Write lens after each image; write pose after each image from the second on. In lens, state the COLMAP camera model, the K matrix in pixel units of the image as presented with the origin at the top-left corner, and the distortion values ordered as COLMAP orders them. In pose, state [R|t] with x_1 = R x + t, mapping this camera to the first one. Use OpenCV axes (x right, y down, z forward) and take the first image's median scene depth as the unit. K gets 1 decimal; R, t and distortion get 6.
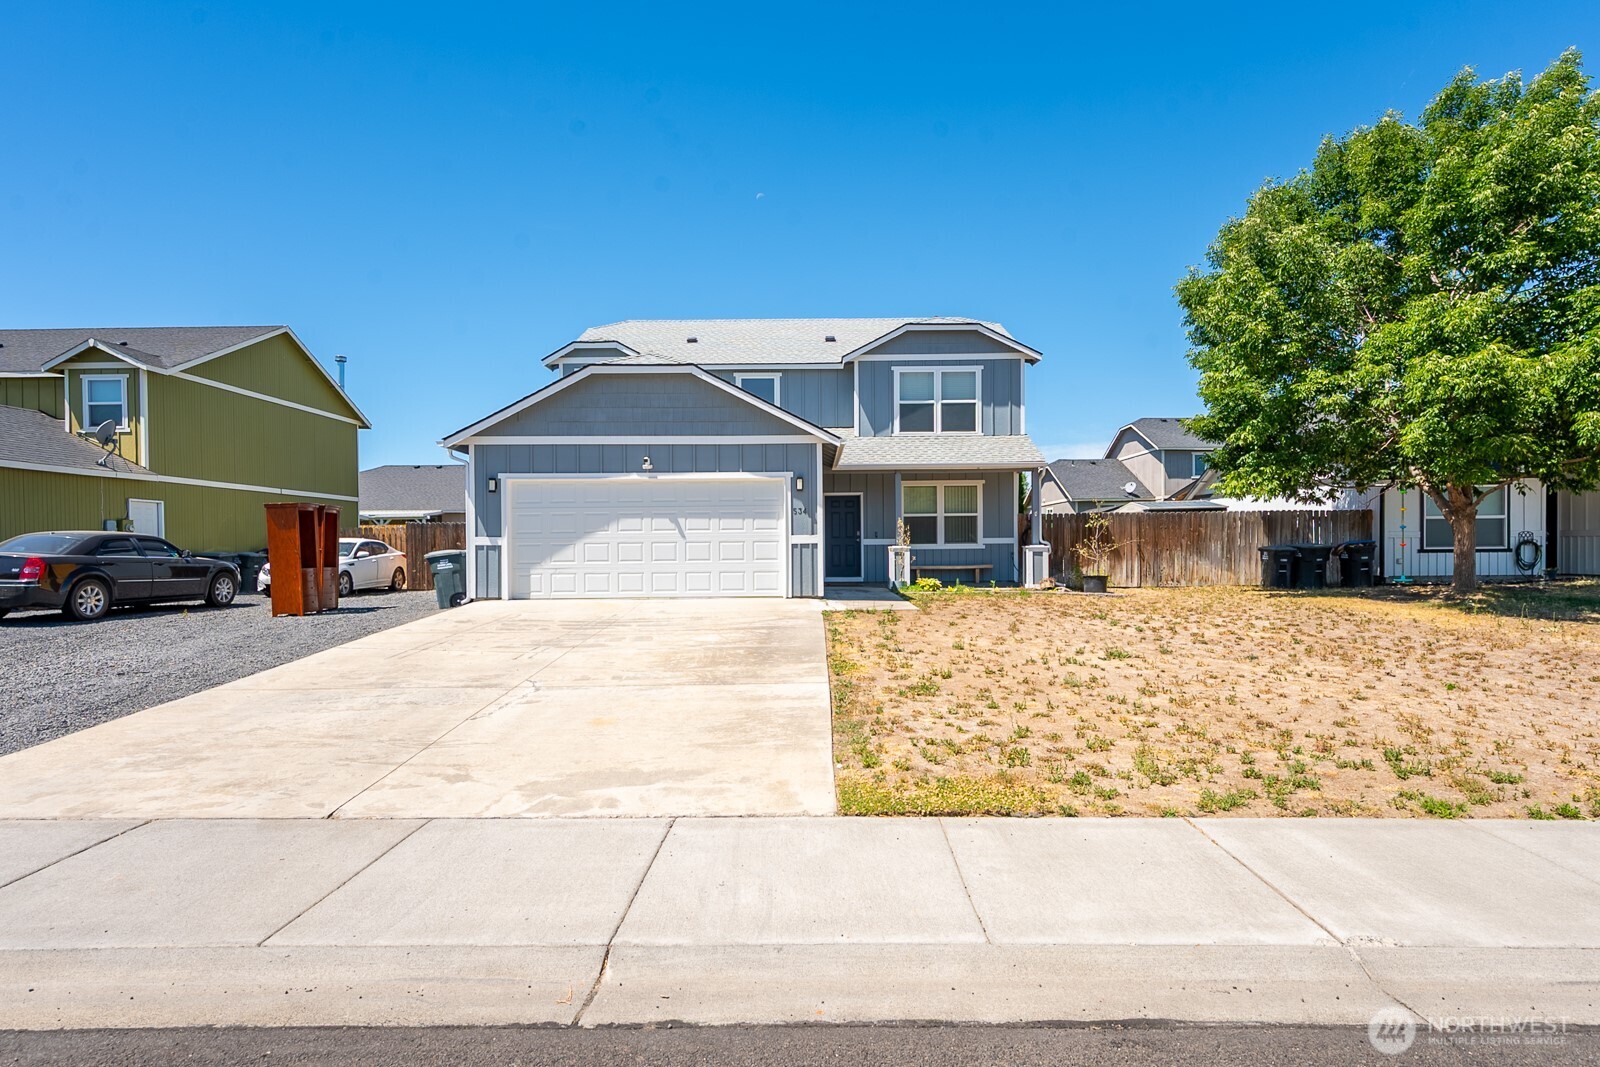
lens RADIAL K [[826.6, 0, 795.8], [0, 826.6, 542.4], [0, 0, 1]] dist [0.015438, -0.000578]
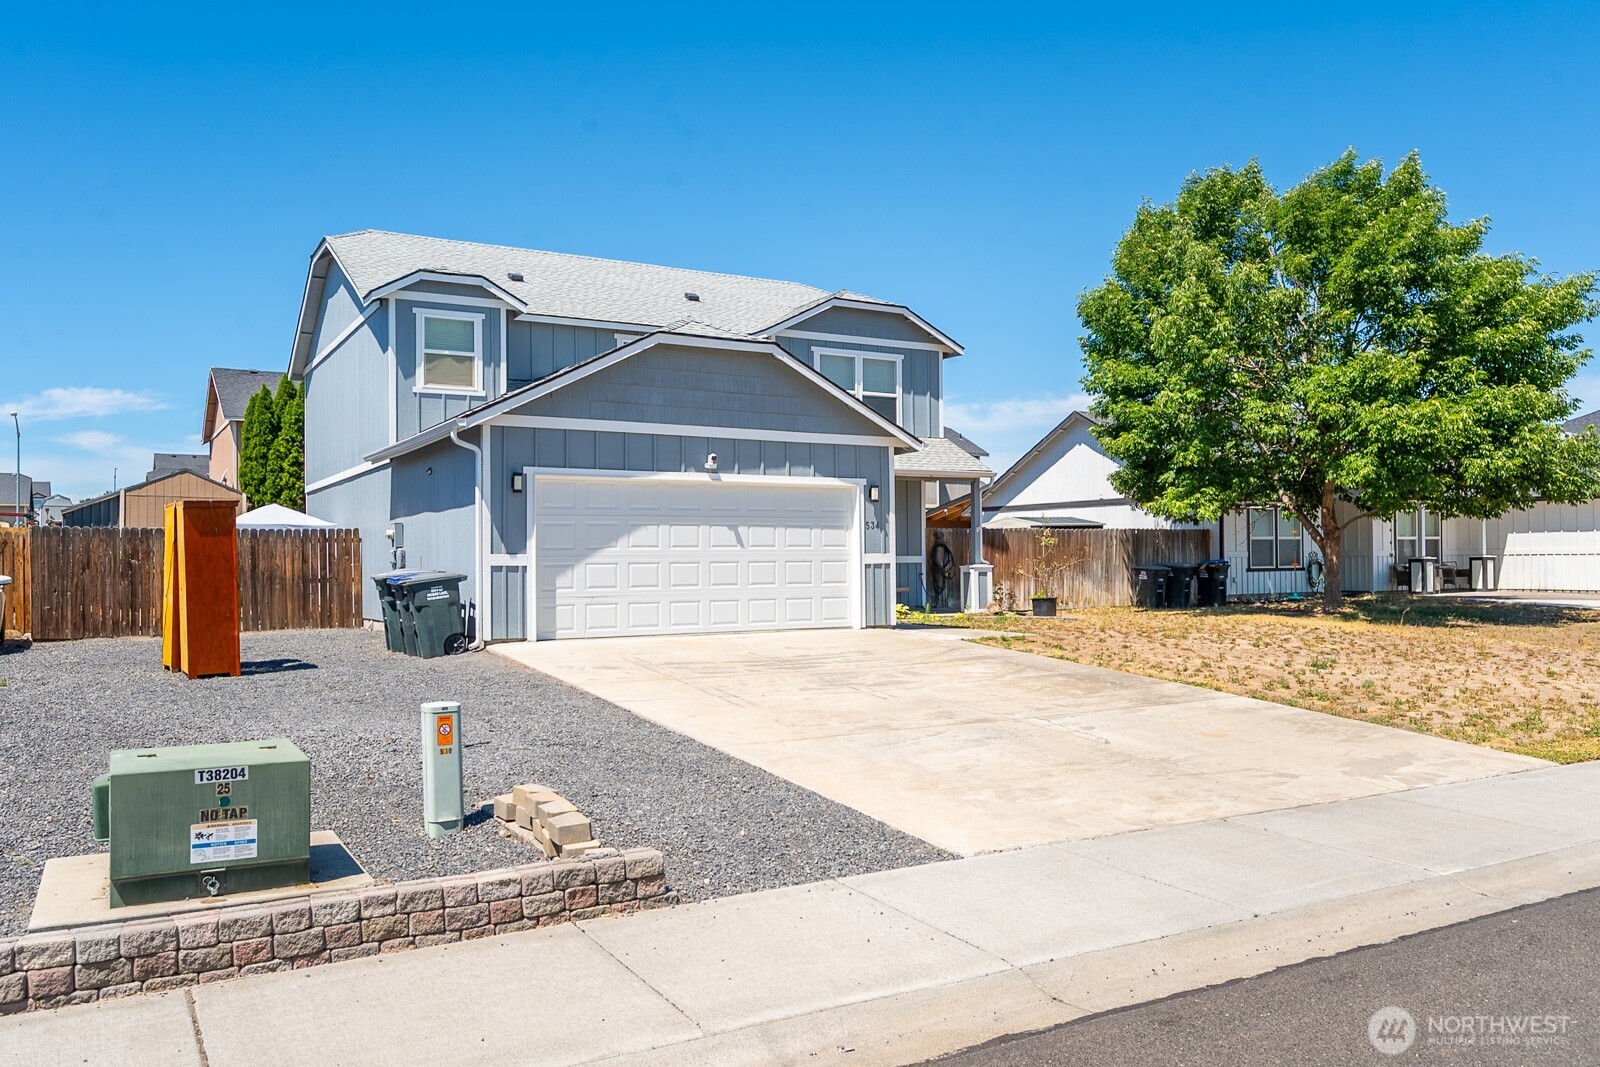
lens RADIAL K [[1220.7, 0, 800.0], [0, 1220.7, 533.5], [0, 0, 1]] dist [0.001077, -0.003401]
pose [[0.860821, 0.012754, 0.508748, -0.537312], [-0.002352, 0.999775, -0.021084, -0.002056], [-0.508903, 0.016952, 0.860657, -0.031692]]
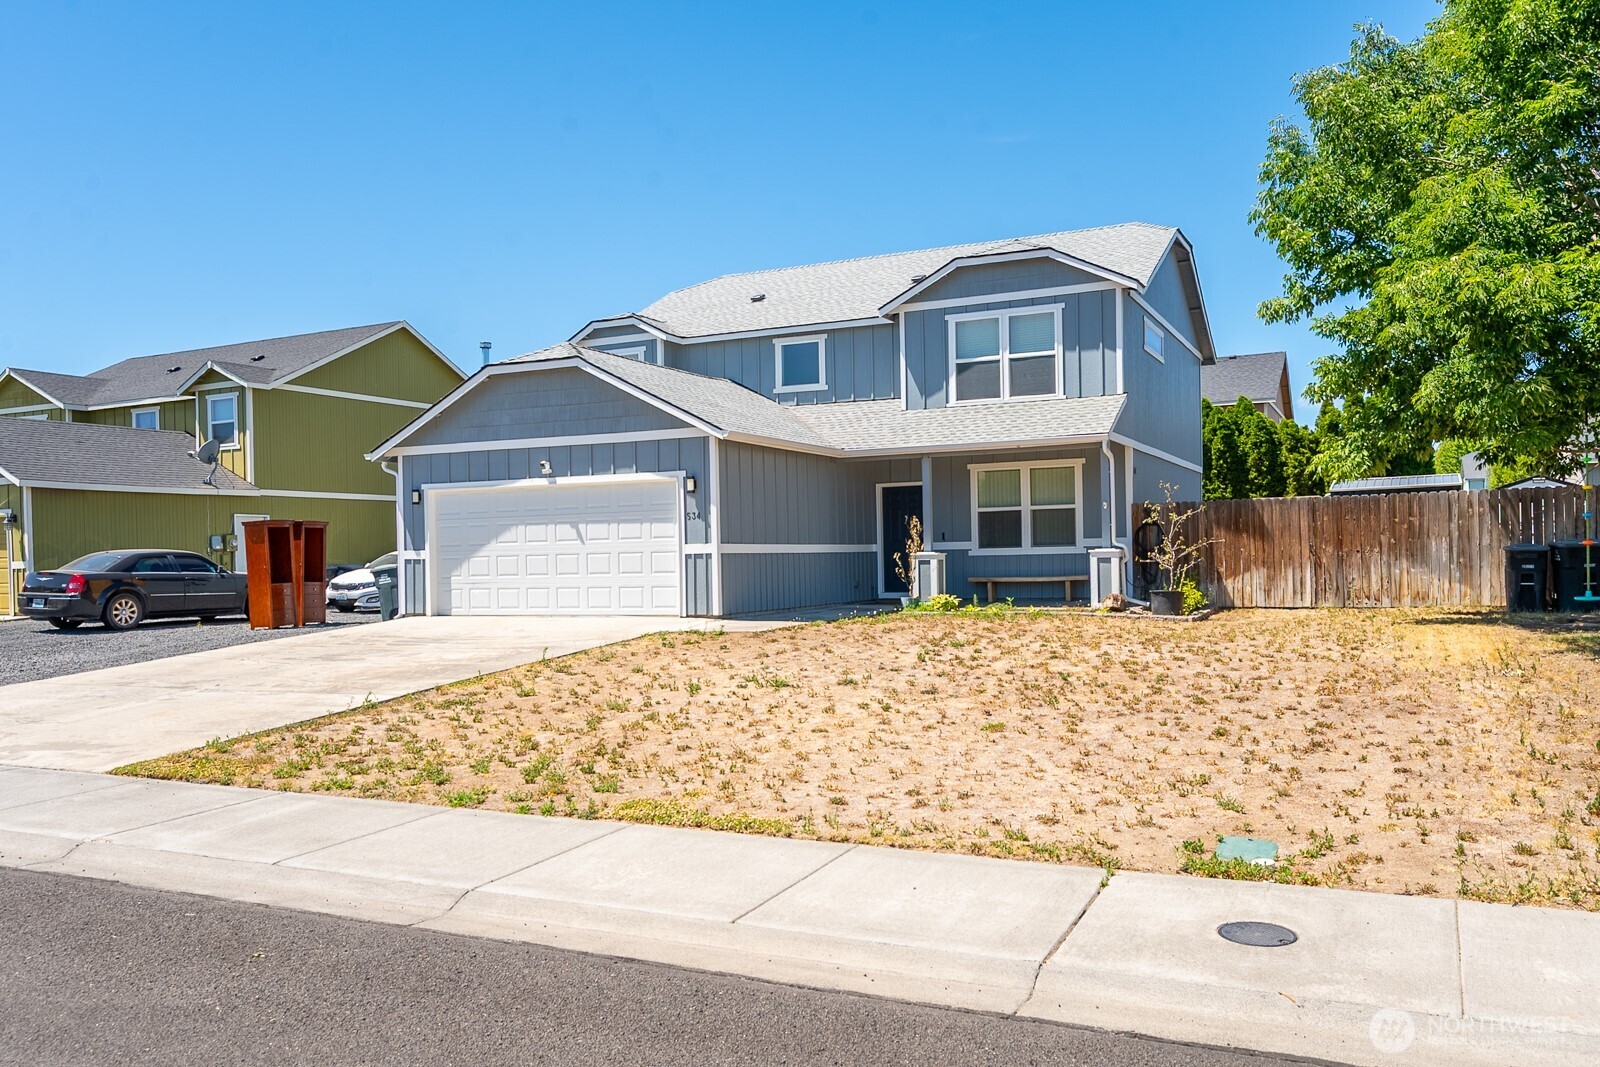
lens RADIAL K [[1229.8, 0, 800.0], [0, 1229.8, 533.5], [0, 0, 1]] dist [0.005831, 0.002983]
pose [[0.908261, -0.018372, -0.418001, 0.492454], [0.016786, 0.999831, -0.007470, -0.006328], [0.418067, -0.000232, 0.908416, -0.088017]]
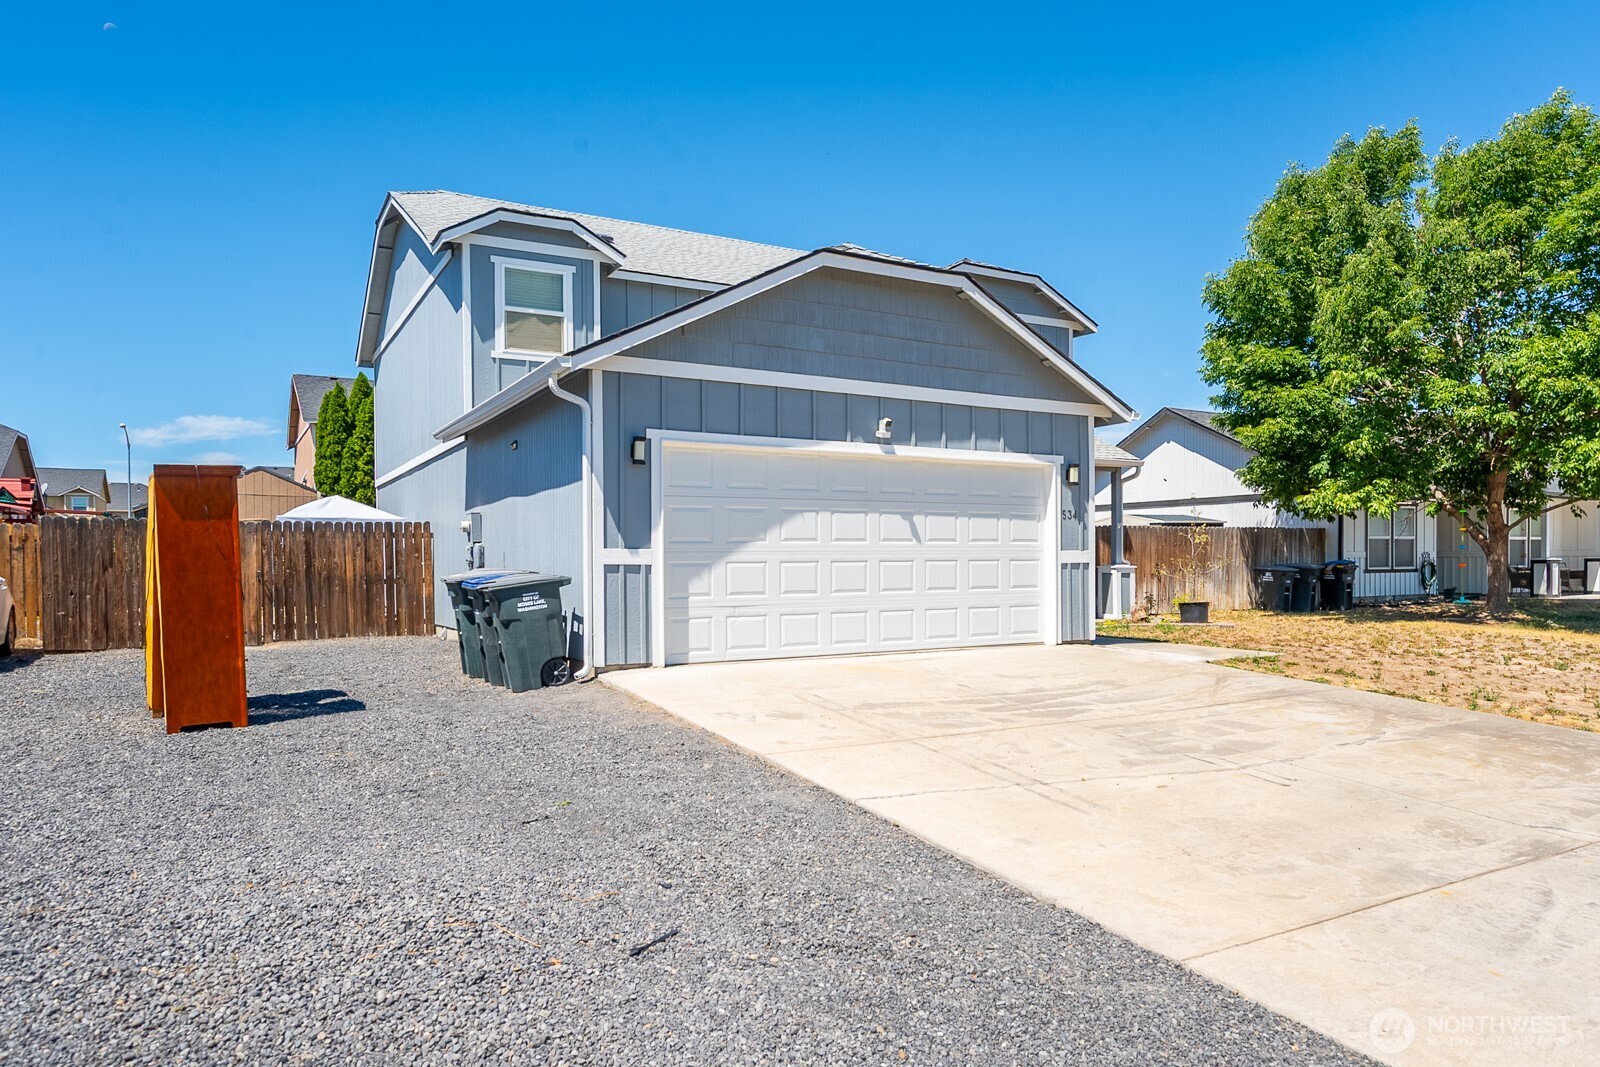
lens RADIAL K [[1027.8, 0, 800.9], [0, 1027.8, 568.0], [0, 0, 1]] dist [-0.005560, -0.000798]
pose [[0.864783, 0.000243, 0.502145, -0.468021], [-0.004499, 0.999963, 0.007264, 0.000395], [-0.502125, -0.008542, 0.864753, 0.295462]]
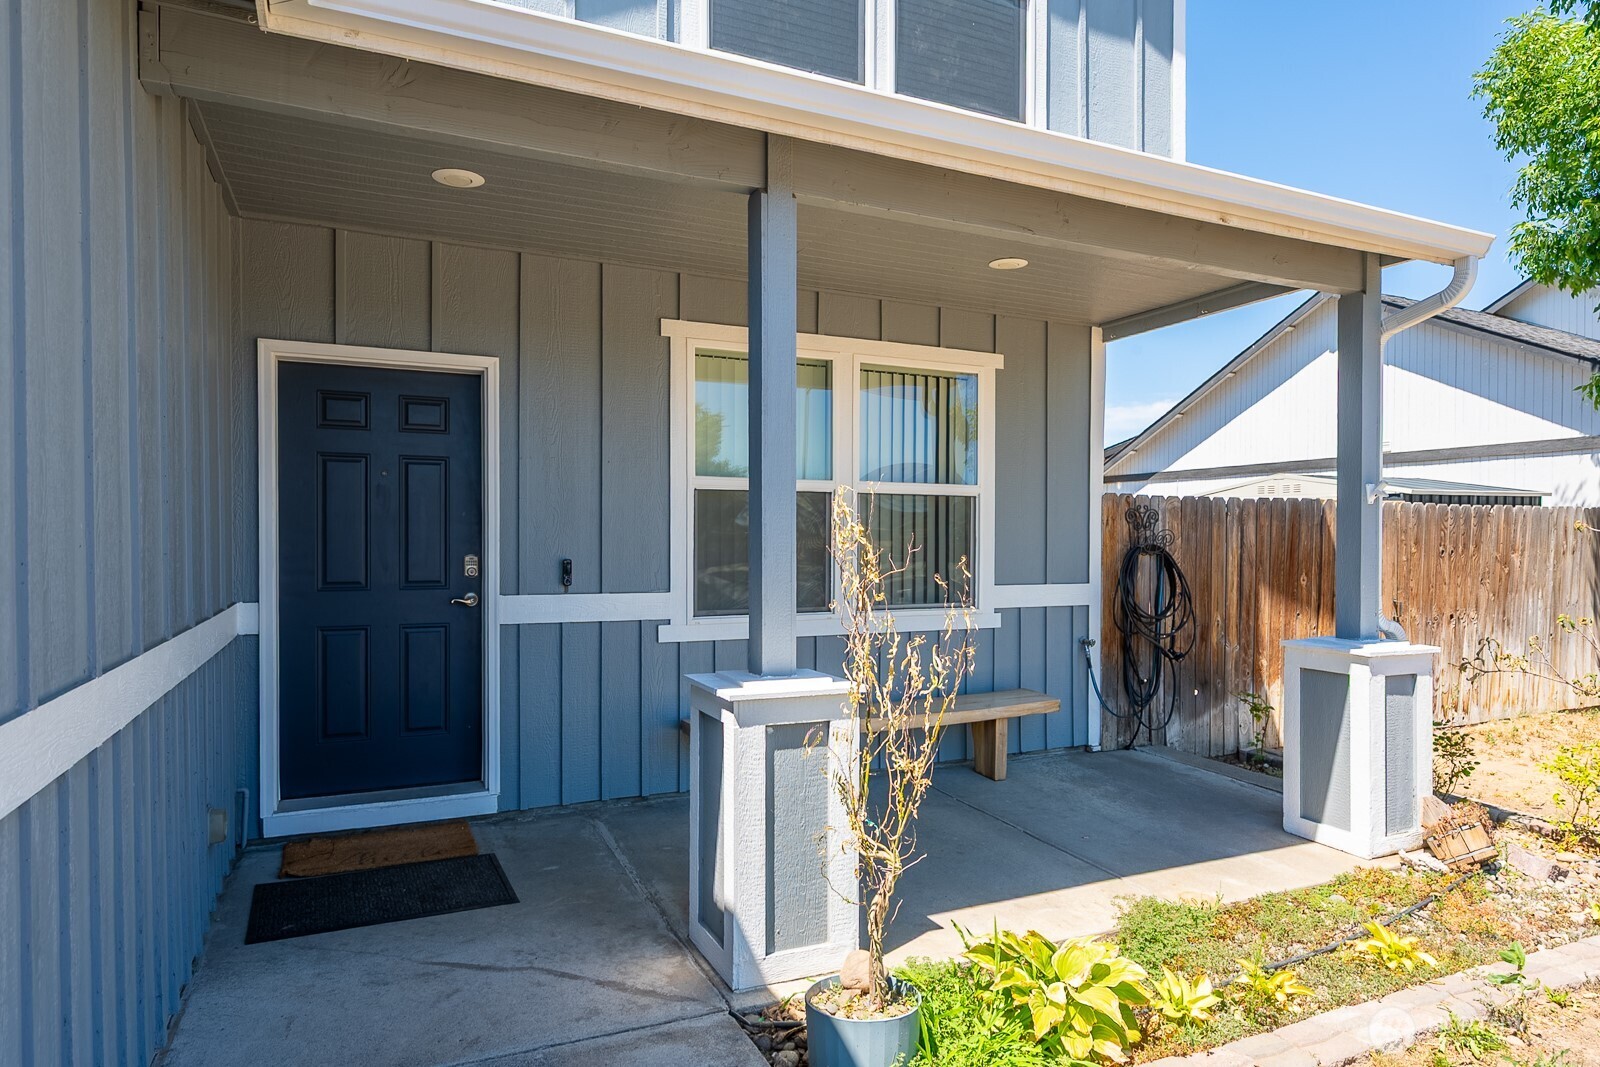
lens RADIAL K [[941.6, 0, 800.0], [0, 941.6, 533.5], [0, 0, 1]] dist [-0.003116, -0.000737]
pose [[0.898629, 0.016517, 0.438398, 0.052514], [-0.015549, 0.999862, -0.005796, -0.020044], [-0.438434, -0.001608, 0.898762, 0.840725]]
